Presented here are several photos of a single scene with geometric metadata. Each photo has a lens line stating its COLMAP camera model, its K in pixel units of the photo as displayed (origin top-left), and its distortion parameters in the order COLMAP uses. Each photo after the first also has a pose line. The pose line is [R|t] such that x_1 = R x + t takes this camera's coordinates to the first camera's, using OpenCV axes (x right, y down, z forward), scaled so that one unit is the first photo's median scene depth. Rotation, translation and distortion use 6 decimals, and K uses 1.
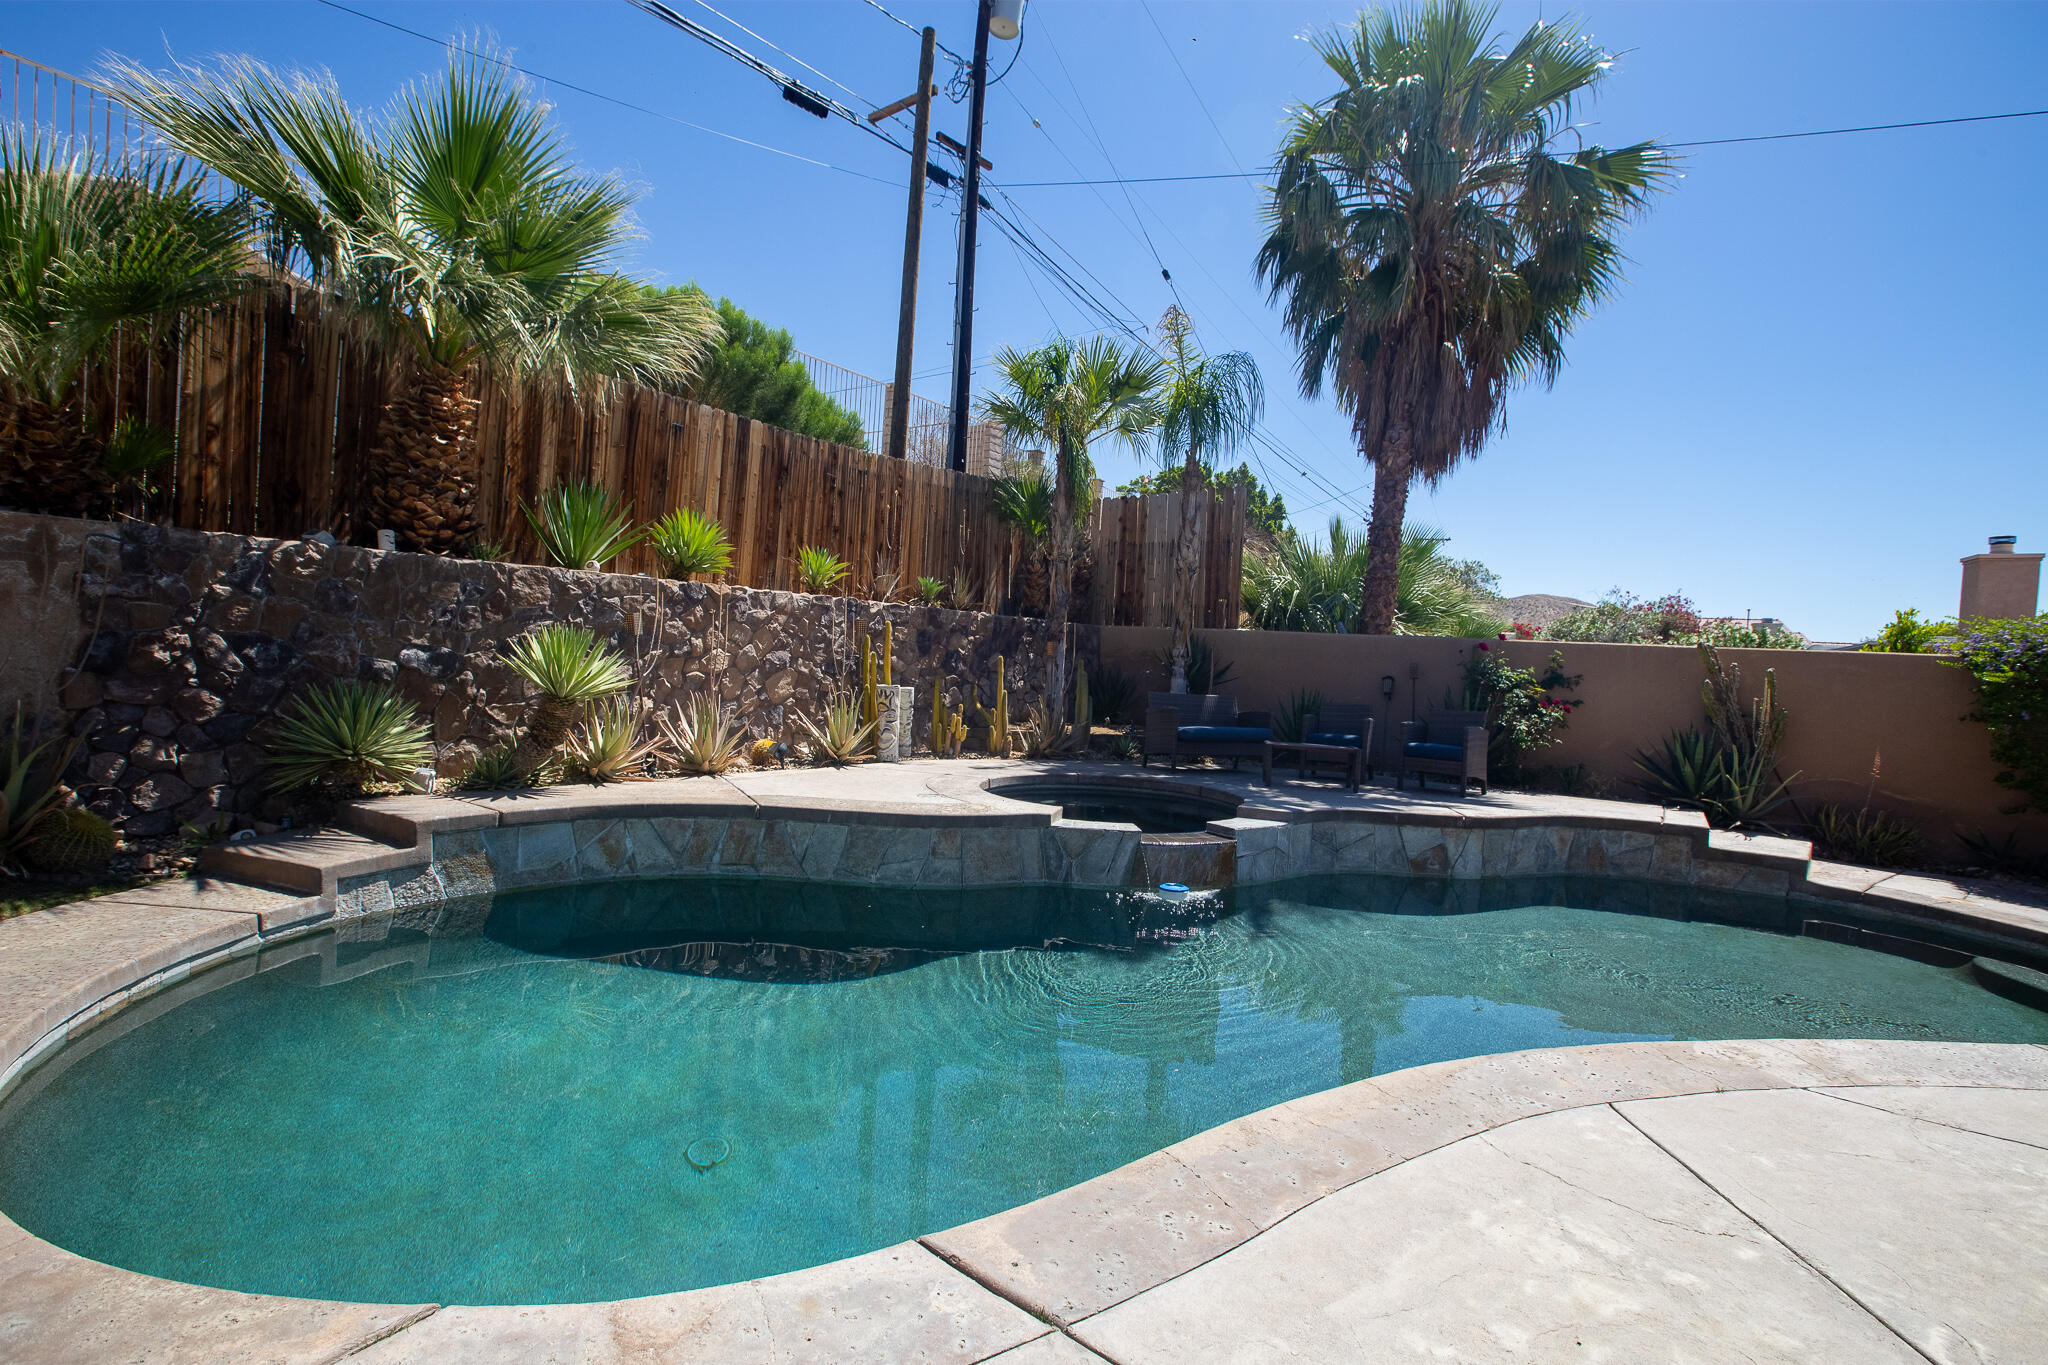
lens RADIAL K [[935.3, 0, 1015.7], [0, 935.3, 684.2], [0, 0, 1]] dist [-0.056335, 0.018619]
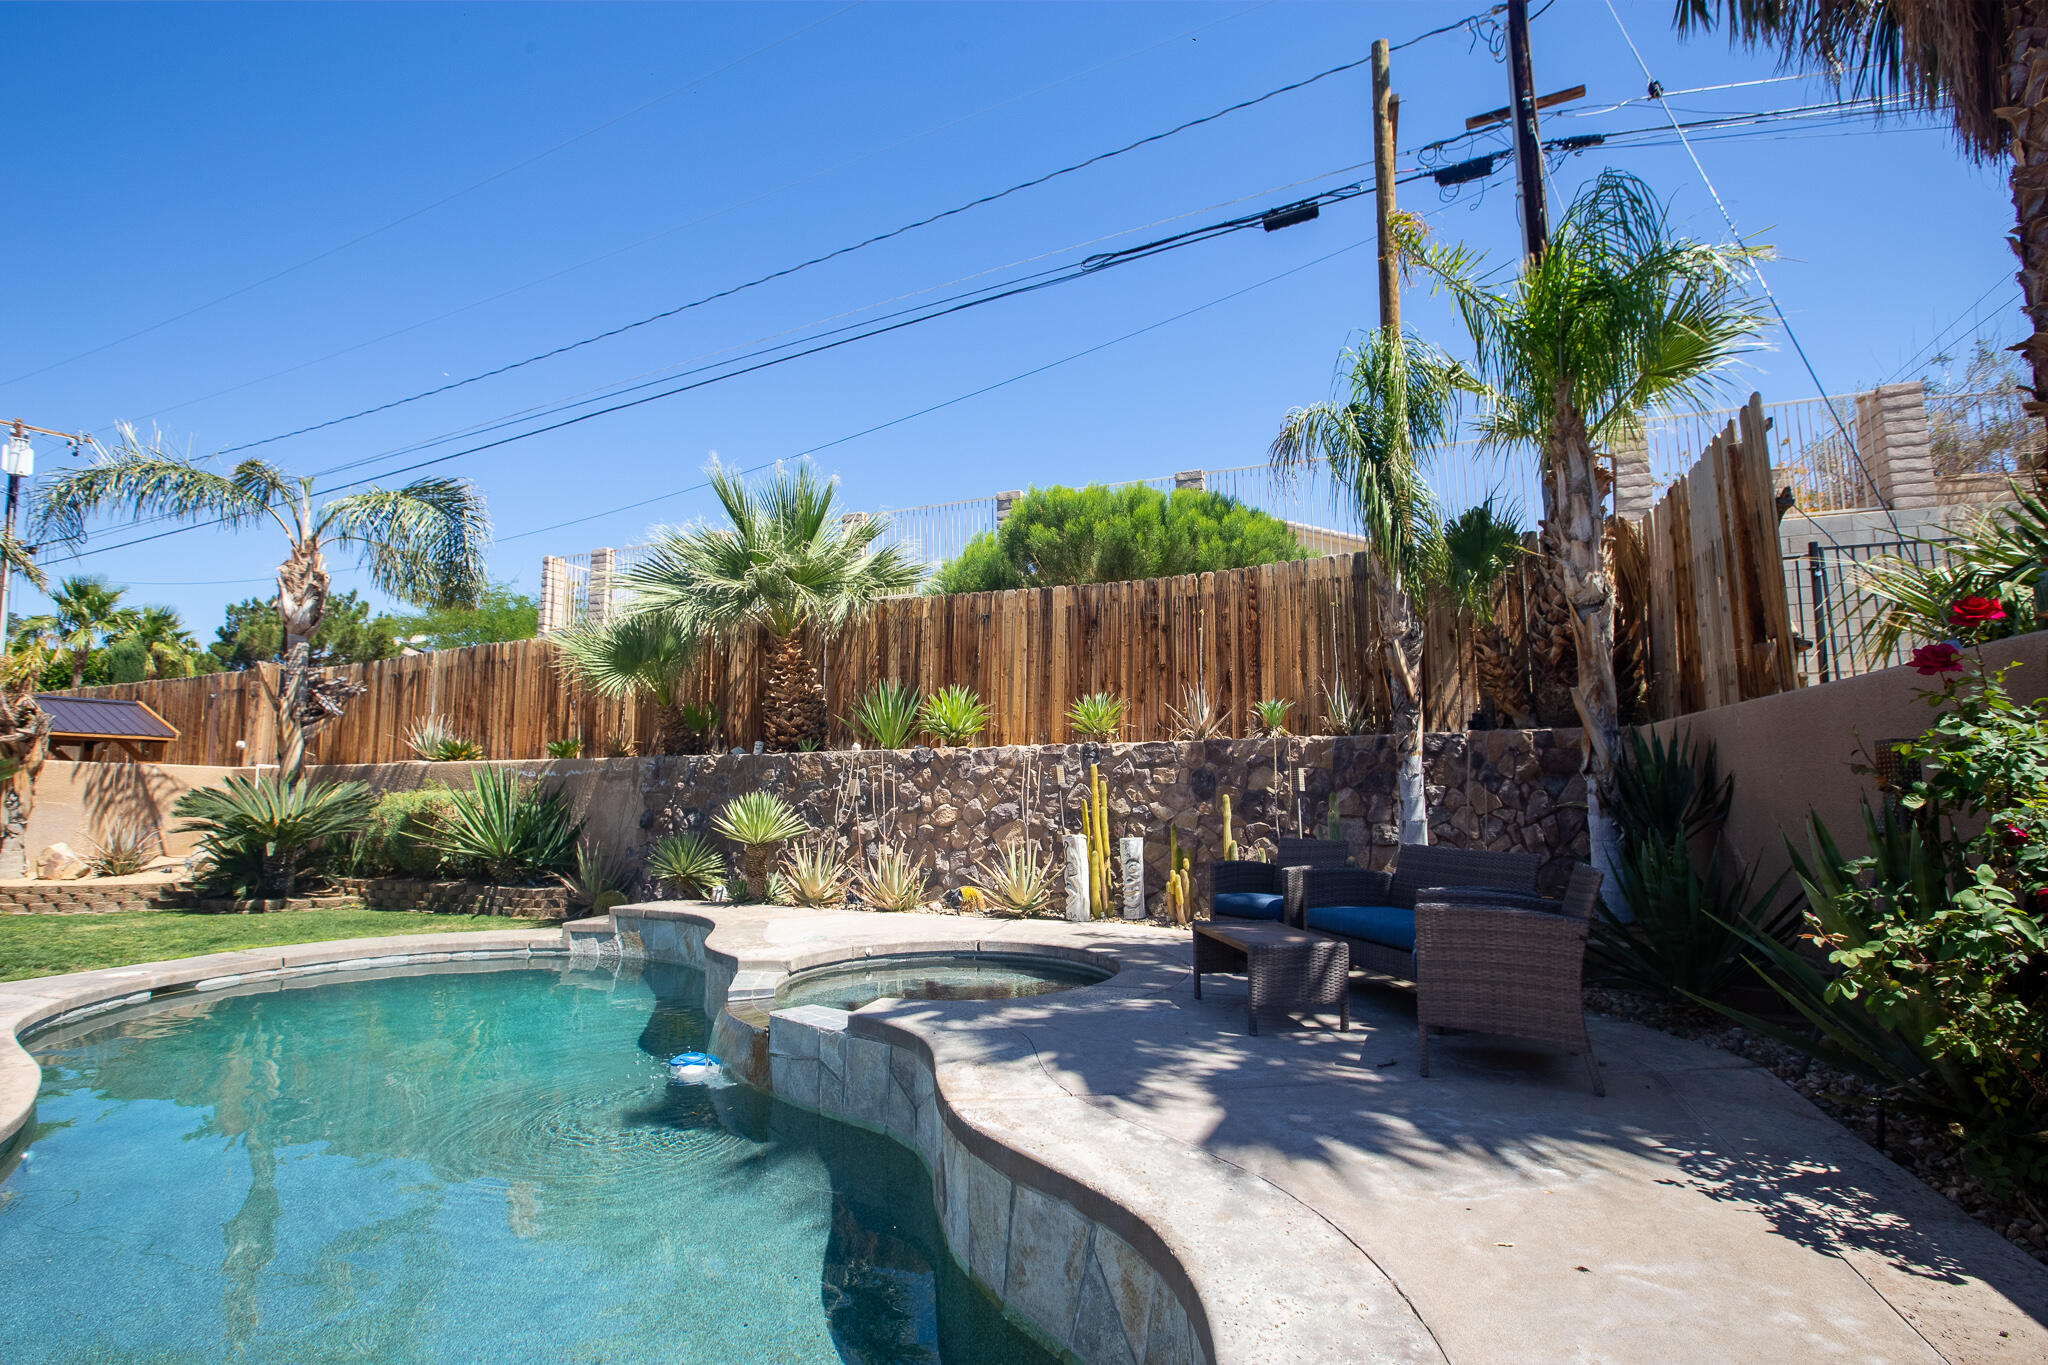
lens RADIAL K [[950.9, 0, 1015.7], [0, 950.9, 681.3], [0, 0, 1]] dist [-0.069142, 0.034074]
pose [[0.251666, -0.167941, -0.953132, 0.770499], [-0.006091, 0.984535, -0.175082, 0.015717], [0.967795, 0.049868, 0.246751, 0.723907]]
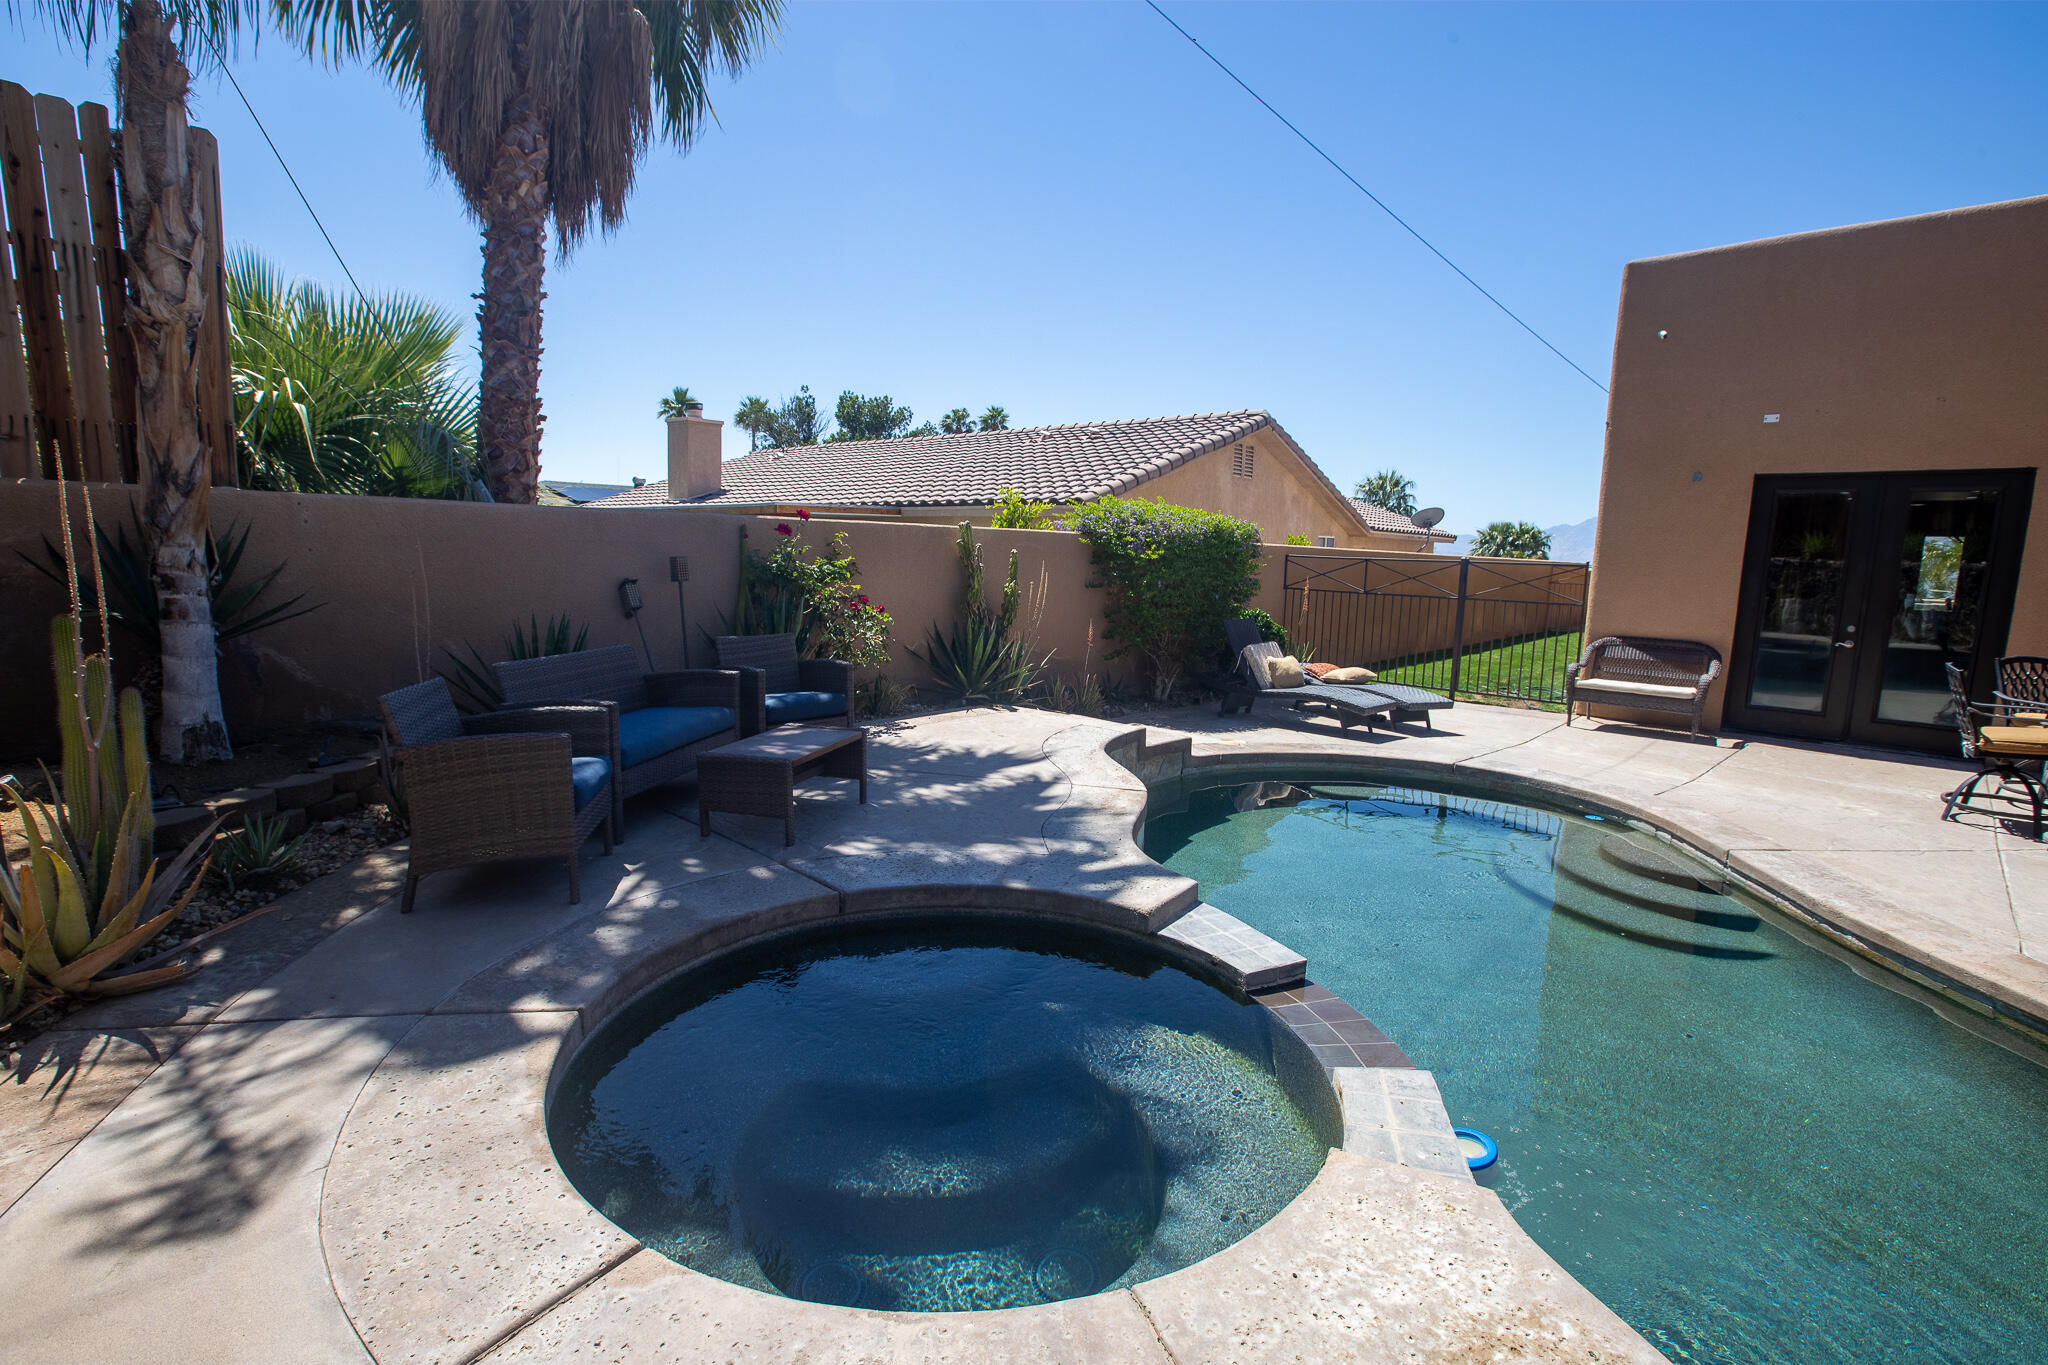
lens RADIAL K [[935.3, 0, 1015.7], [0, 935.3, 684.2], [0, 0, 1]] dist [-0.056335, 0.018619]
pose [[0.141144, -0.191498, 0.971291, -0.176033], [0.006370, 0.981269, 0.192539, -0.064148], [-0.989969, -0.020989, 0.139720, 0.778016]]
